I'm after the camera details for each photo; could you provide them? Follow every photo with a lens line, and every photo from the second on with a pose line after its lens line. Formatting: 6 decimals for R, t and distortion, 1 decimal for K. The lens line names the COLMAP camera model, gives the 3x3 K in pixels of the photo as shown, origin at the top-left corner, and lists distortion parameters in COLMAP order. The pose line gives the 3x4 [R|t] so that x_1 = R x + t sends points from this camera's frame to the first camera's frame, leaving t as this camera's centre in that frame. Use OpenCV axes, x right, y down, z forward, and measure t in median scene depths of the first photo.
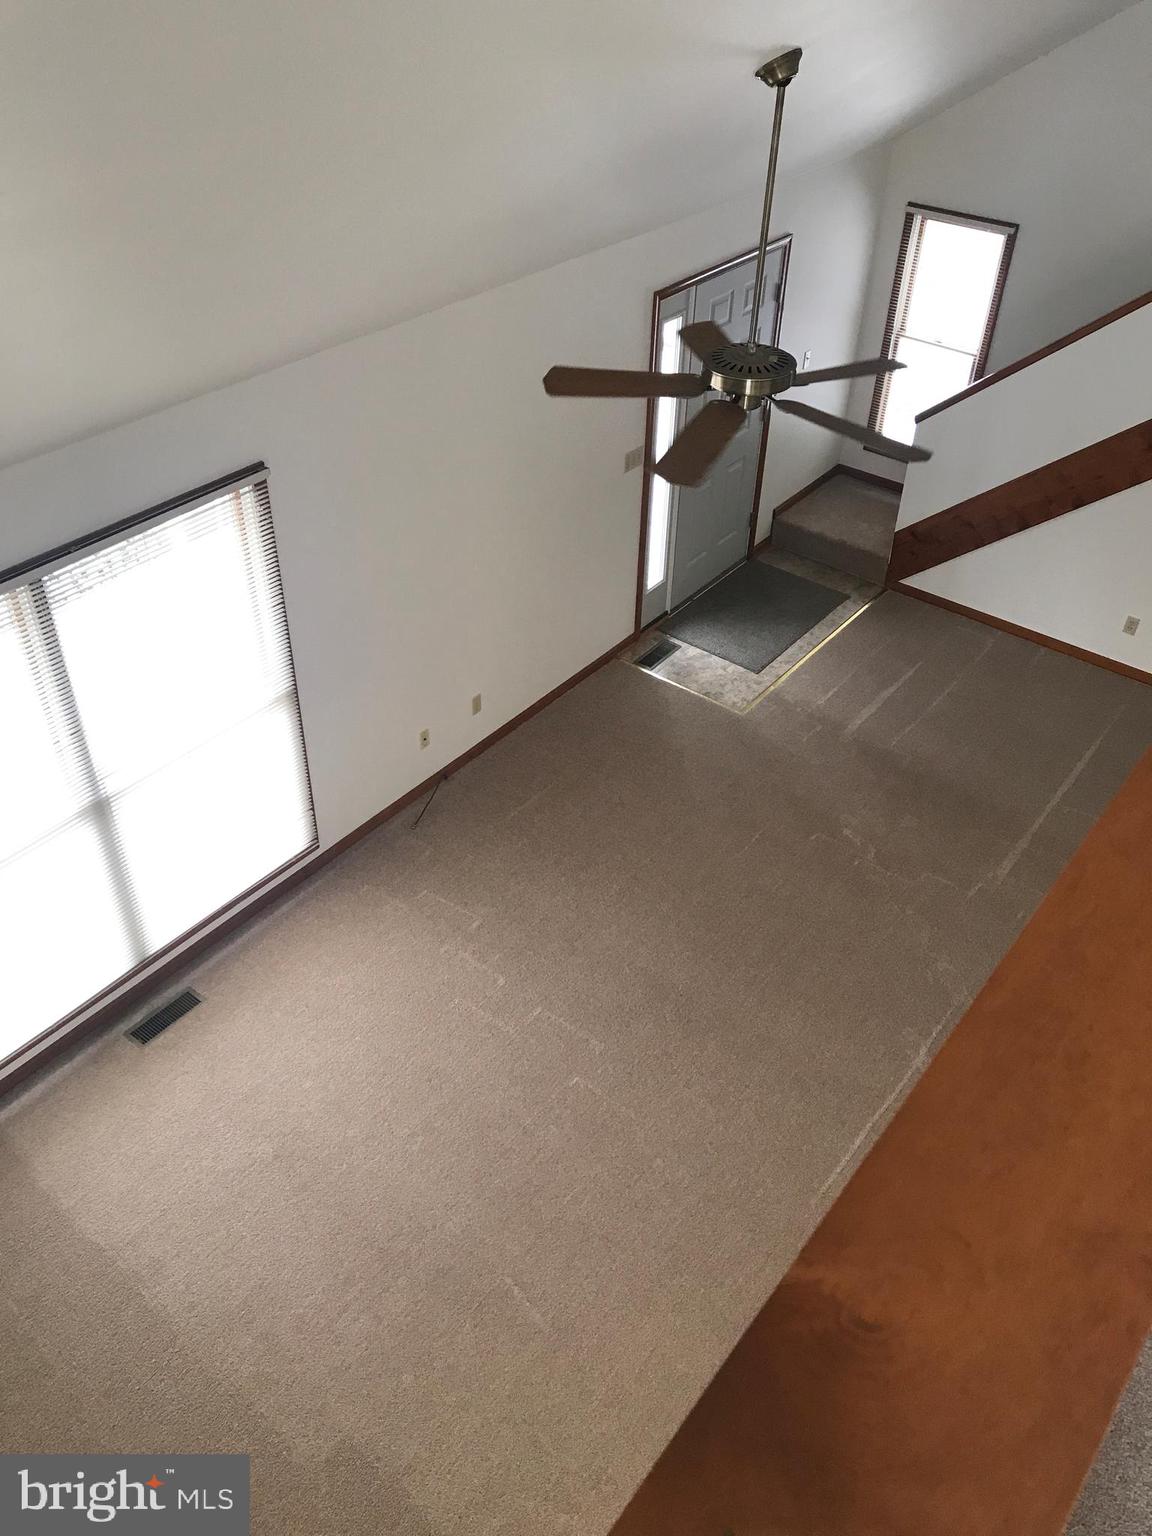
lens RADIAL K [[1250.8, 0, 574.9], [0, 1250.8, 762.5], [0, 0, 1]] dist [0.021353, -0.008735]
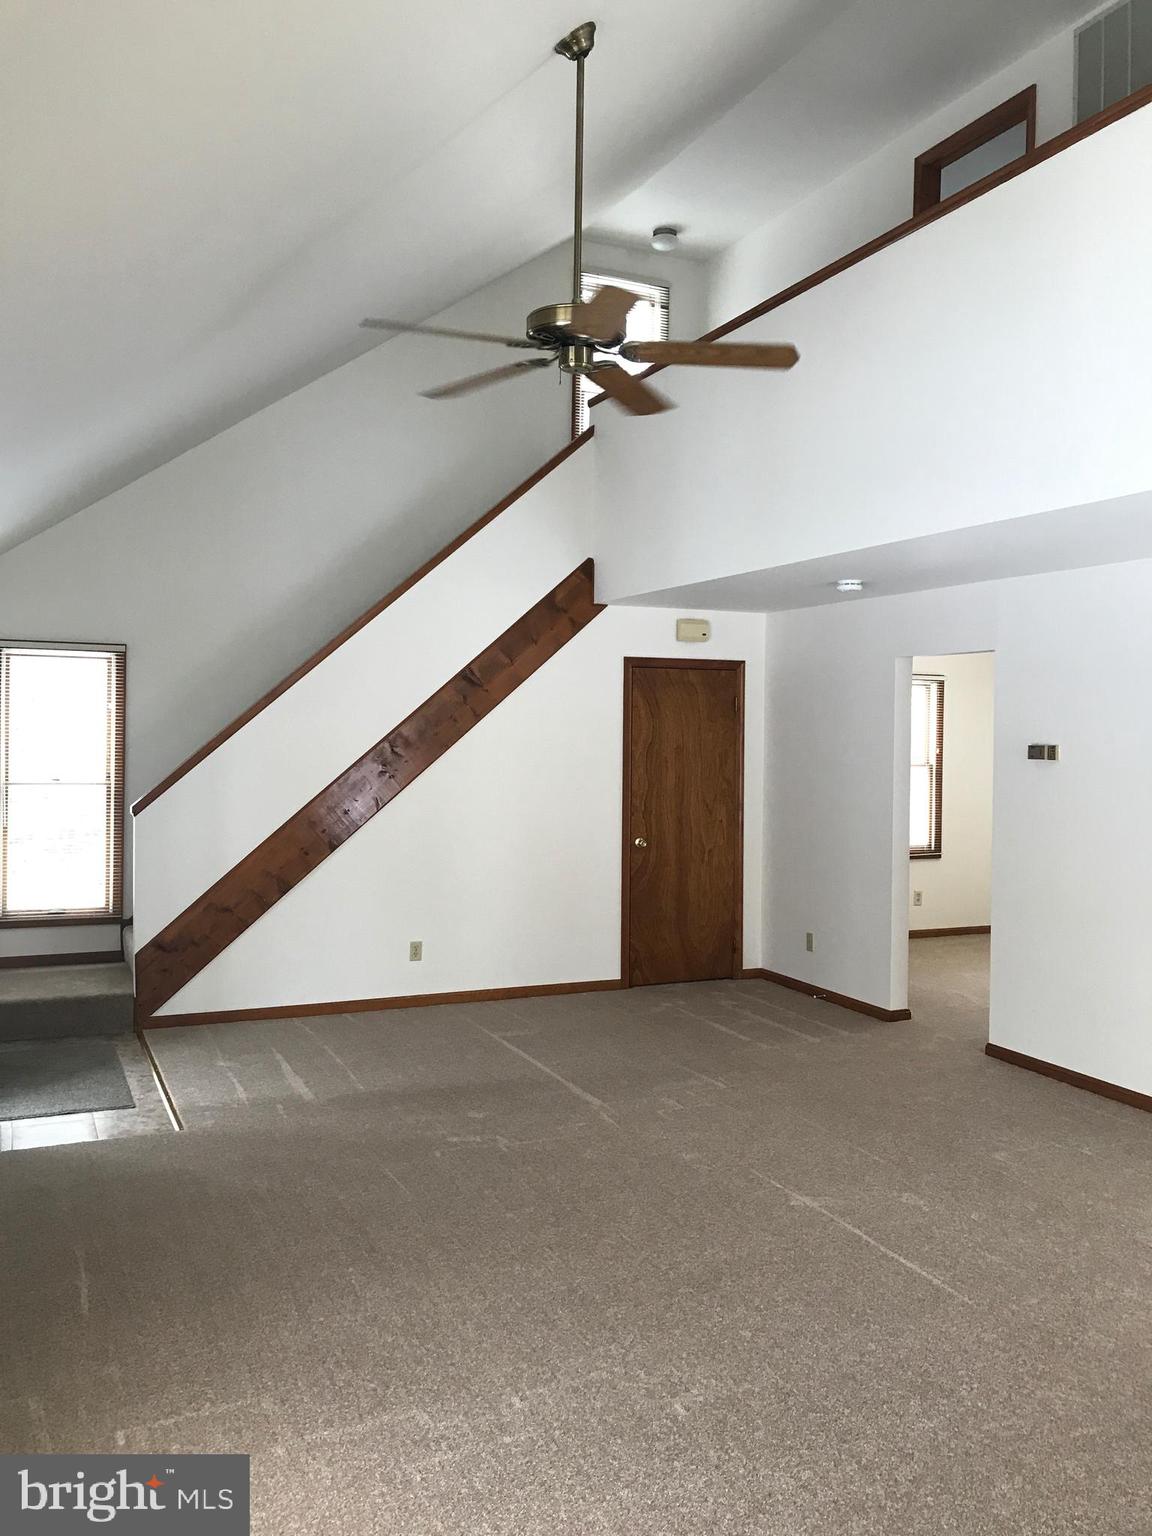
lens RADIAL K [[1250.8, 0, 574.9], [0, 1250.8, 762.5], [0, 0, 1]] dist [0.021353, -0.008735]
pose [[0.464060, -0.035280, 0.885101, -0.372982], [0.549731, 0.794974, -0.256538, 0.096470], [-0.694582, 0.605617, 0.388310, 0.442543]]
